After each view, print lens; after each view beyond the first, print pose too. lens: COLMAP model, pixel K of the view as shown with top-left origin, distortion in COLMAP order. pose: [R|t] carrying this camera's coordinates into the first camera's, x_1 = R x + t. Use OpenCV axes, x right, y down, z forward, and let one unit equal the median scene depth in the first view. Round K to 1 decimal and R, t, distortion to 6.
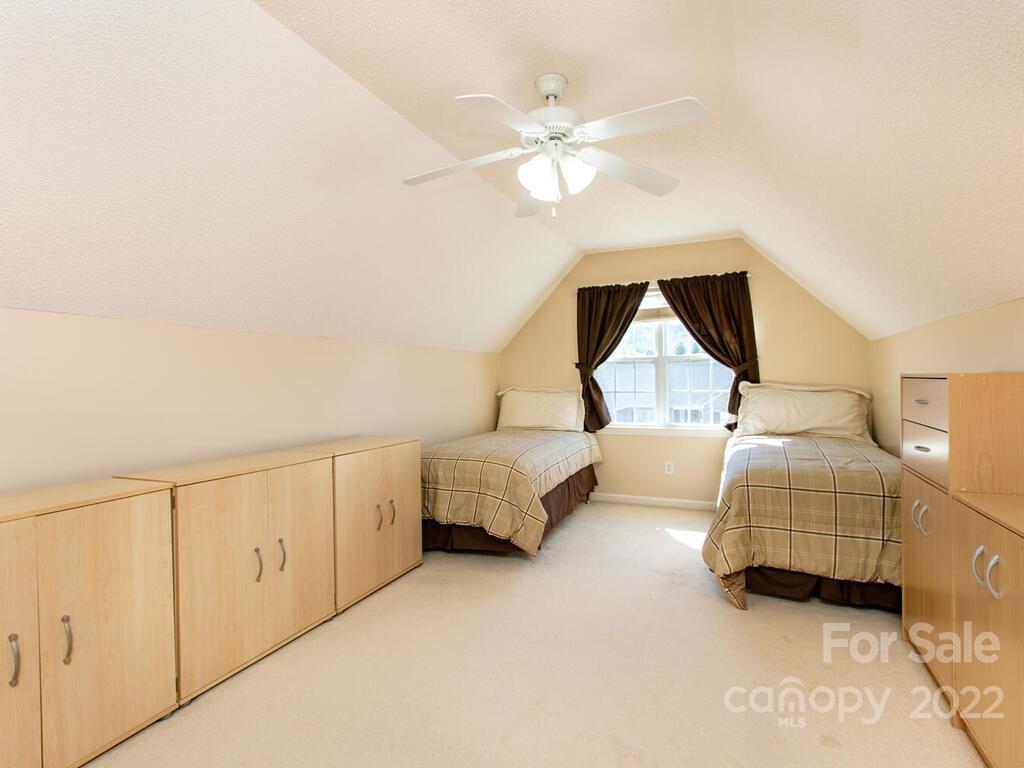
lens RADIAL K [[510.6, 0, 515.6], [0, 510.6, 386.6], [0, 0, 1]] dist [0.003636, 0.001240]
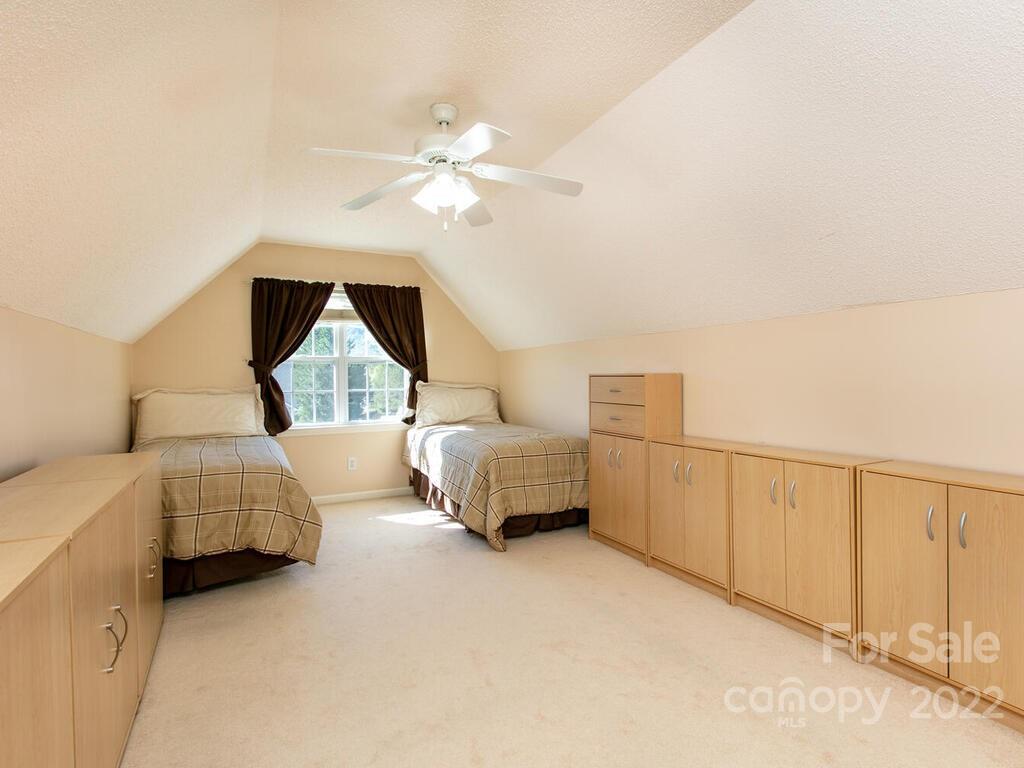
lens RADIAL K [[521.0, 0, 512.0], [0, 521.0, 384.0], [0, 0, 1]] dist [-0.002124, 0.000743]
pose [[0.631468, -0.002434, 0.775398, -0.342204], [0.012006, 0.999906, -0.006639, 0.007741], [-0.775309, 0.013501, 0.631437, 0.077289]]
